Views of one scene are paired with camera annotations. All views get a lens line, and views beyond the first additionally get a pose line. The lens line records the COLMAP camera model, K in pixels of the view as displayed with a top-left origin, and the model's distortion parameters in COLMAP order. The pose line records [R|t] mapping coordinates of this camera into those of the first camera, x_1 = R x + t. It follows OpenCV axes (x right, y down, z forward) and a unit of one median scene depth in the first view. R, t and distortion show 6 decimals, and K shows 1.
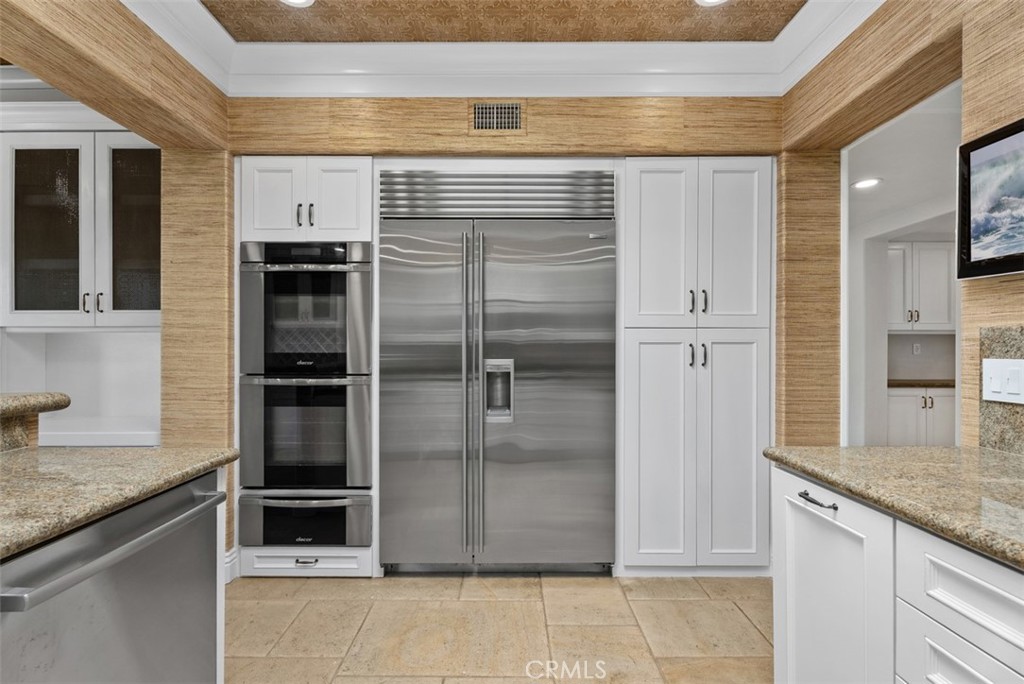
lens RADIAL K [[459.9, 0, 508.8], [0, 459.9, 345.1], [0, 0, 1]] dist [0.000592, 0.000293]
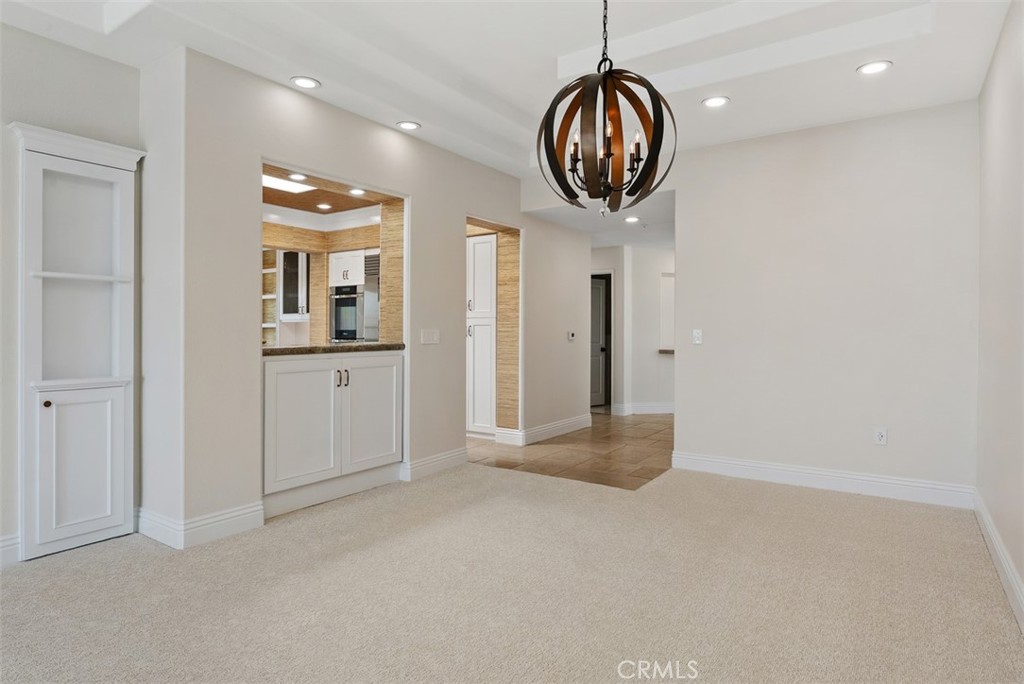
lens RADIAL K [[567.5, 0, 511.4], [0, 567.5, 328.4], [0, 0, 1]] dist [-0.001178, -0.000101]
pose [[0.822886, -0.001101, -0.568206, 2.087828], [-0.000226, 0.999997, -0.002265, 0.016397], [0.568207, 0.001993, 0.822883, -1.054865]]
